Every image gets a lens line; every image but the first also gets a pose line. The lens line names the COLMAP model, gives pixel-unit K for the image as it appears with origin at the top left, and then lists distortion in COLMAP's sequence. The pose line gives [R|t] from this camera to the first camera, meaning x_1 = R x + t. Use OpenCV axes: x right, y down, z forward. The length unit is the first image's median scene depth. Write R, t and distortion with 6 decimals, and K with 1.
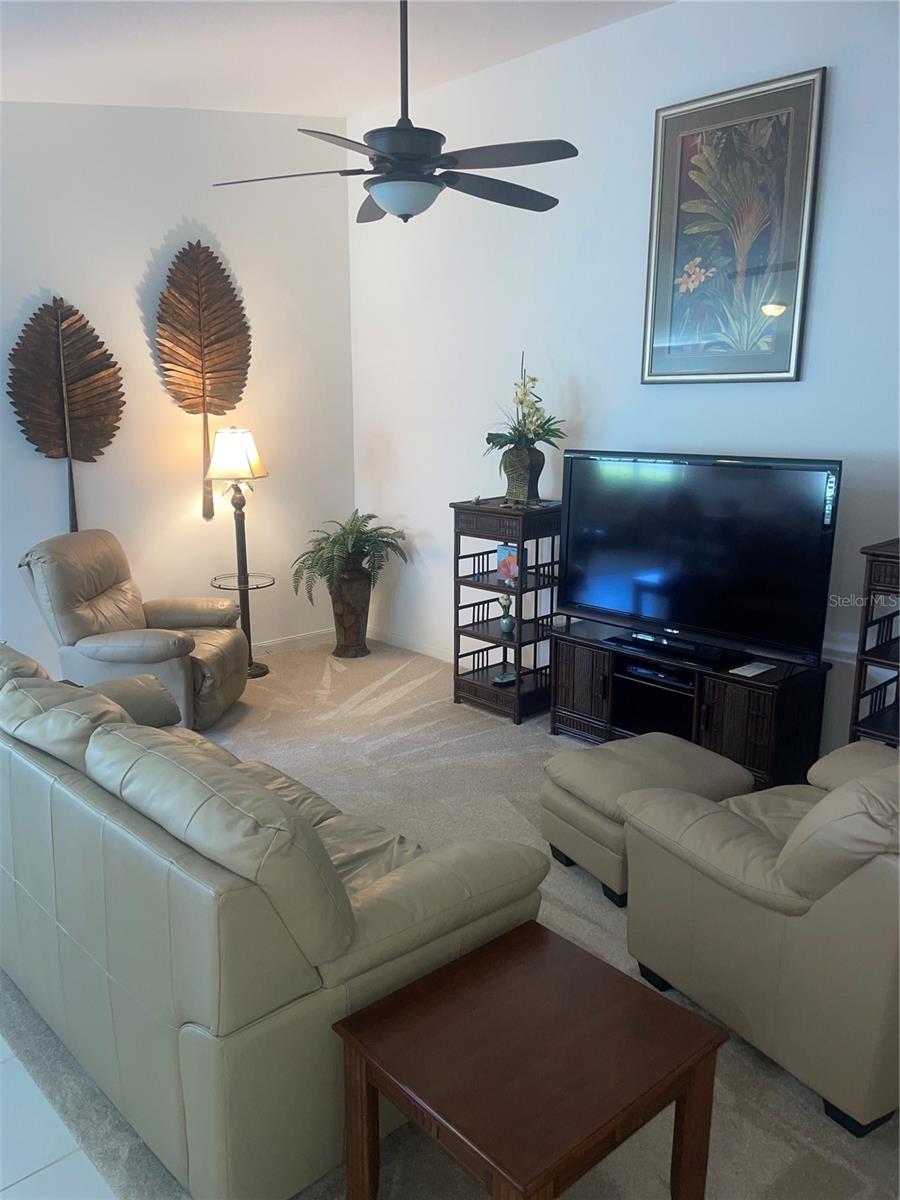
lens RADIAL K [[911.2, 0, 449.8], [0, 911.2, 598.4], [0, 0, 1]] dist [0.003953, -0.000504]
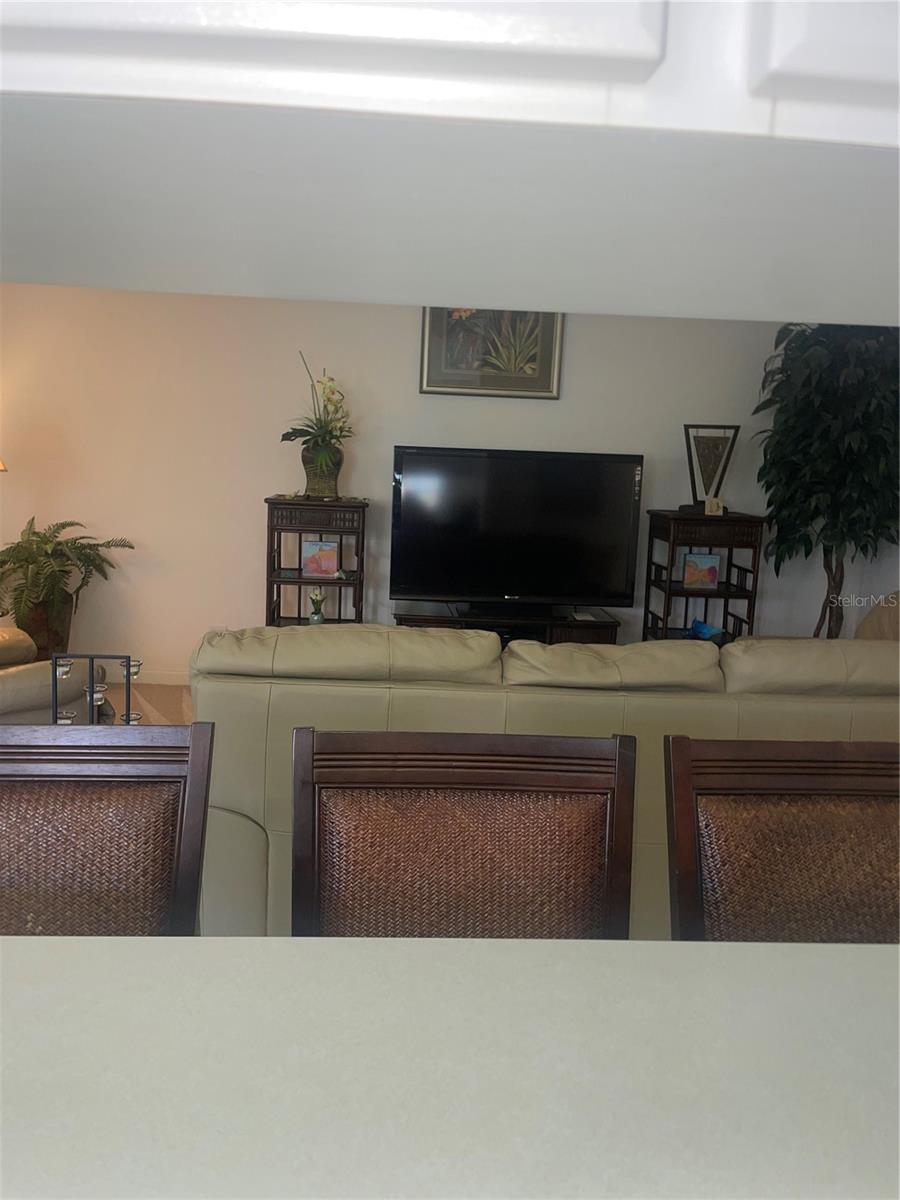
lens RADIAL K [[911.2, 0, 450.0], [0, 911.2, 600.9], [0, 0, 1]] dist [0.003953, -0.000504]
pose [[0.647053, -0.078592, 0.758384, -0.628461], [0.118324, 0.992973, 0.001950, 0.024787], [-0.753208, 0.088473, 0.651805, 0.243114]]
